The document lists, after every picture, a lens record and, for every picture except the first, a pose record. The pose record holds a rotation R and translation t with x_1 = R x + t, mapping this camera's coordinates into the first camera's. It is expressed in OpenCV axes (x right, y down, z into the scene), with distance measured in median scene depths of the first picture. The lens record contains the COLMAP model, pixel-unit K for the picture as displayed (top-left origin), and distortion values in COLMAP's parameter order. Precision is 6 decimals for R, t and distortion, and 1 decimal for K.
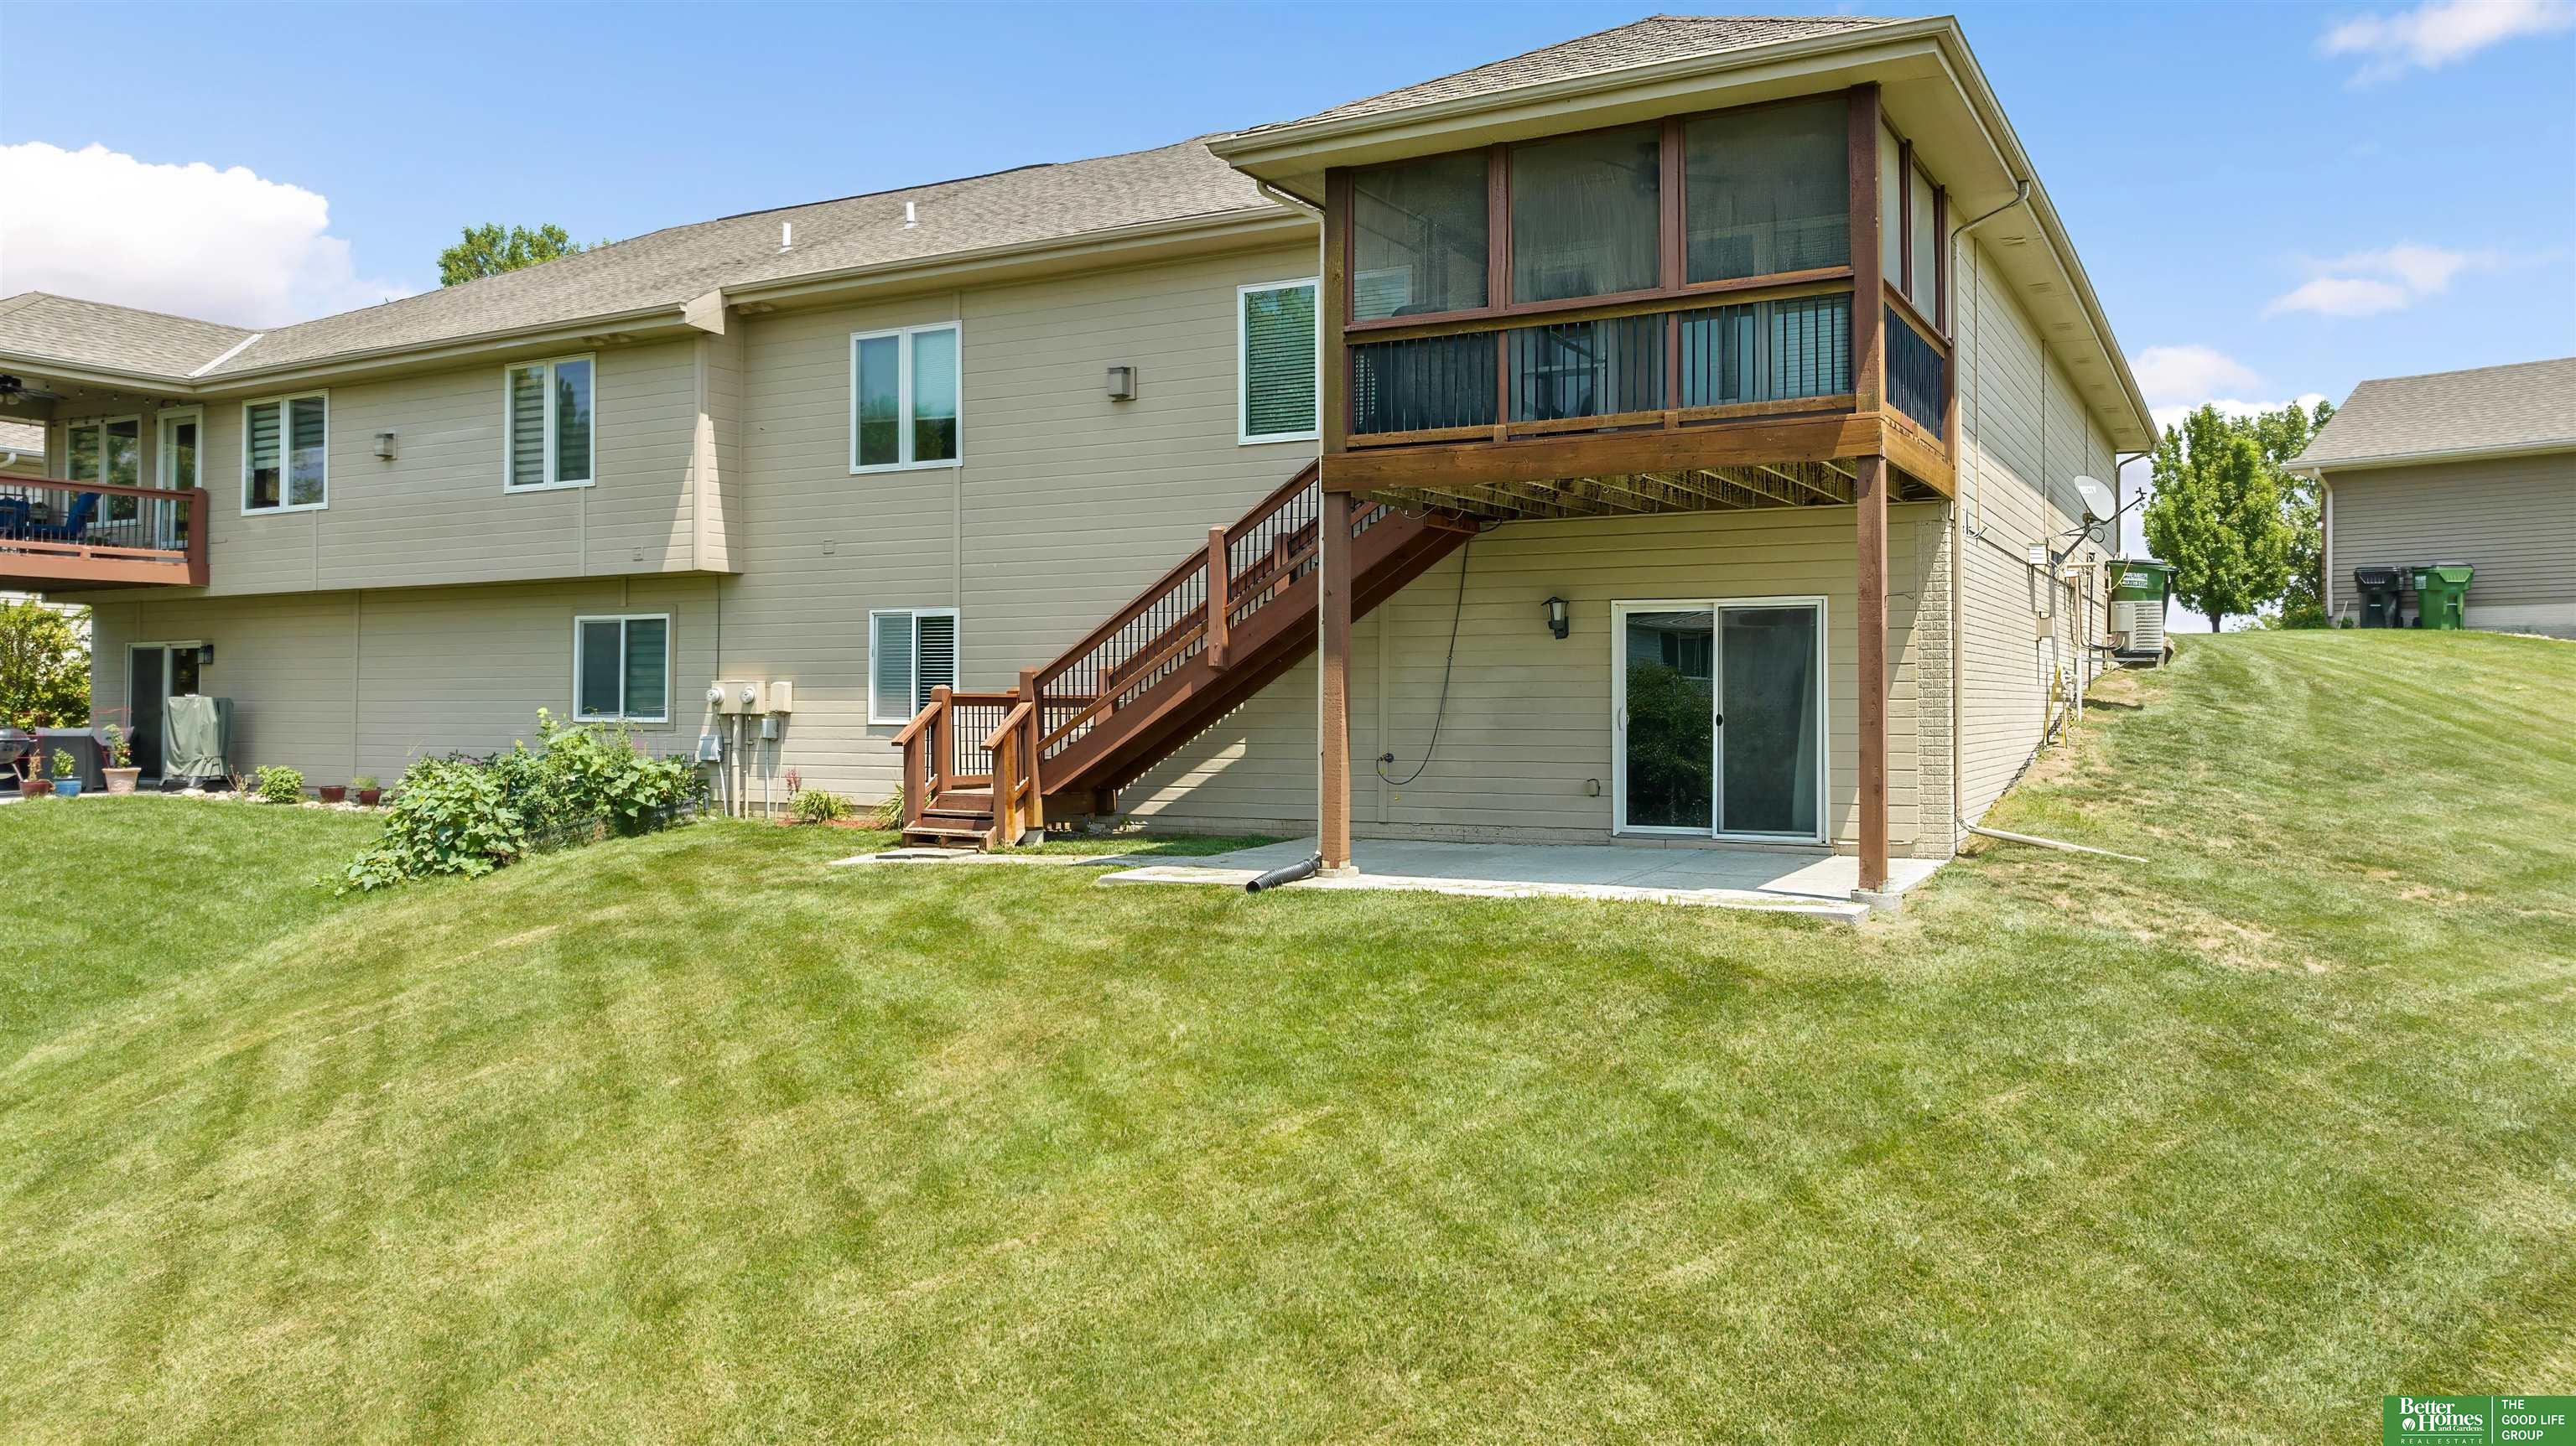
lens RADIAL K [[1875.1, 0, 1288.0], [0, 1875.1, 723.0], [0, 0, 1]] dist [-0.015853, -0.006114]
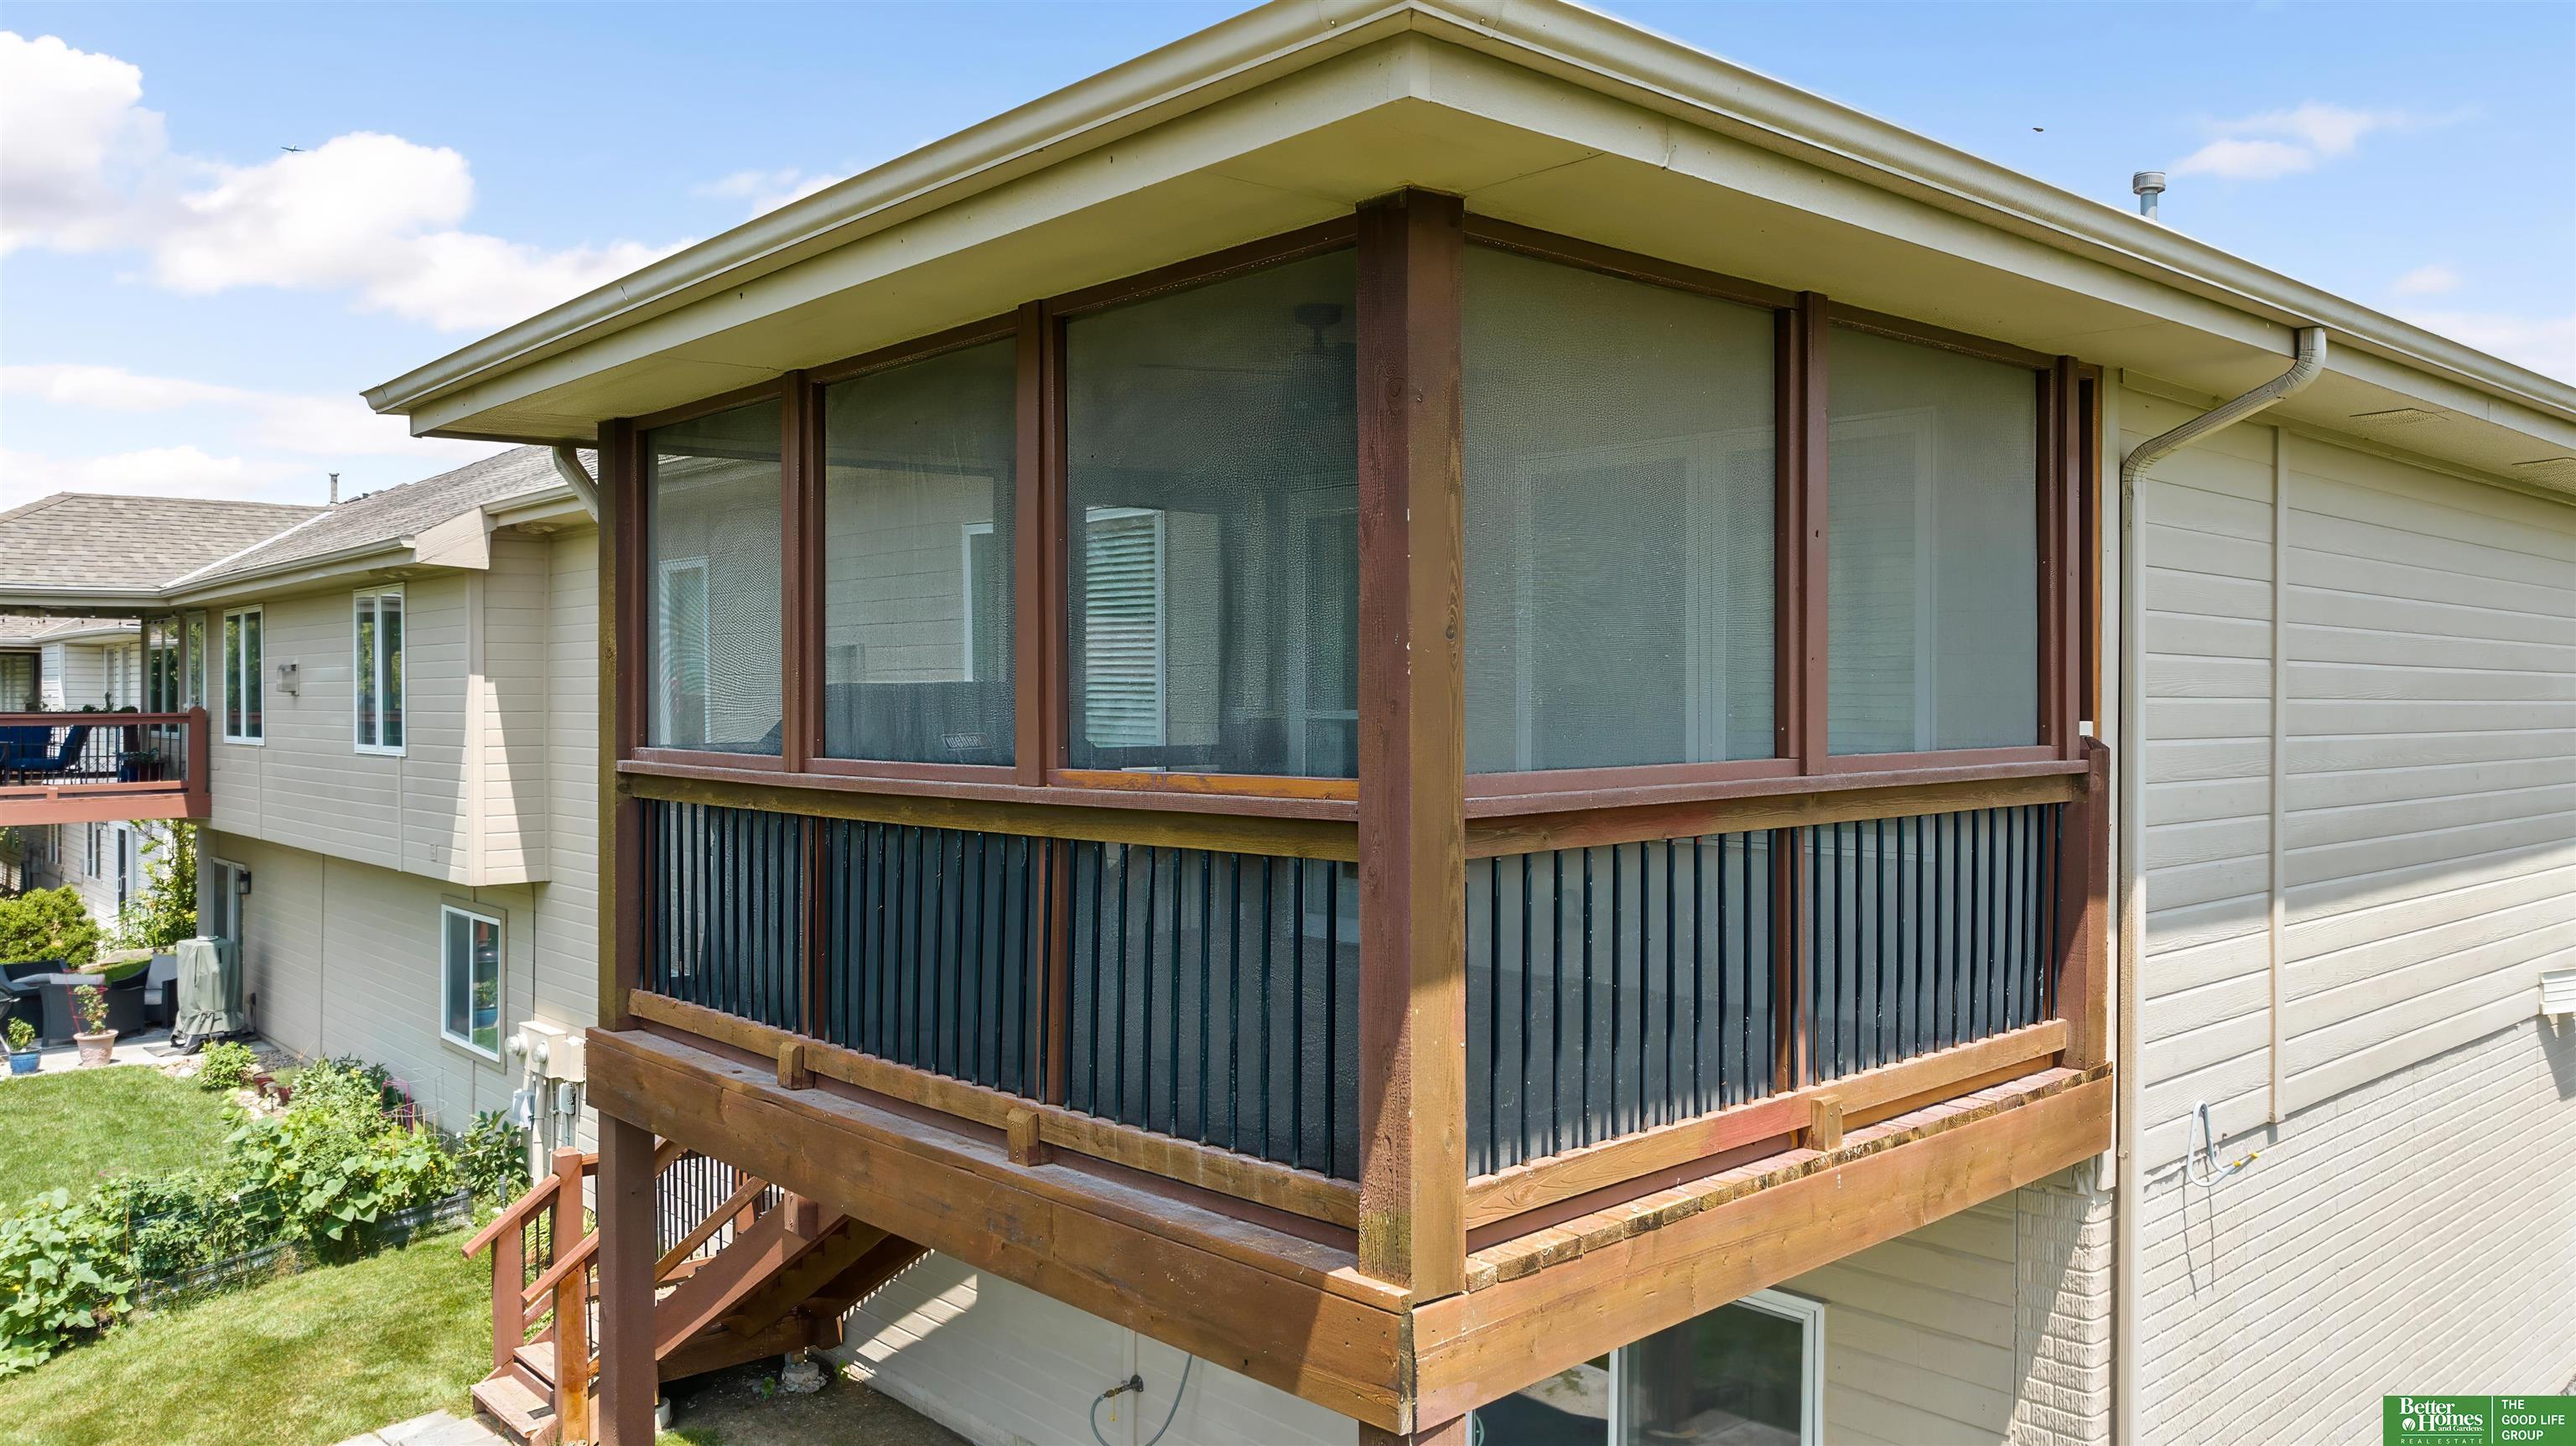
lens RADIAL K [[1831.0, 0, 1288.0], [0, 1831.0, 723.0], [0, 0, 1]] dist [0.008217, 0.001478]
pose [[0.947338, 0.000621, -0.320236, 0.228520], [0.000610, 0.999993, 0.003744, -0.150716], [0.320236, -0.003742, 0.947330, 0.420901]]
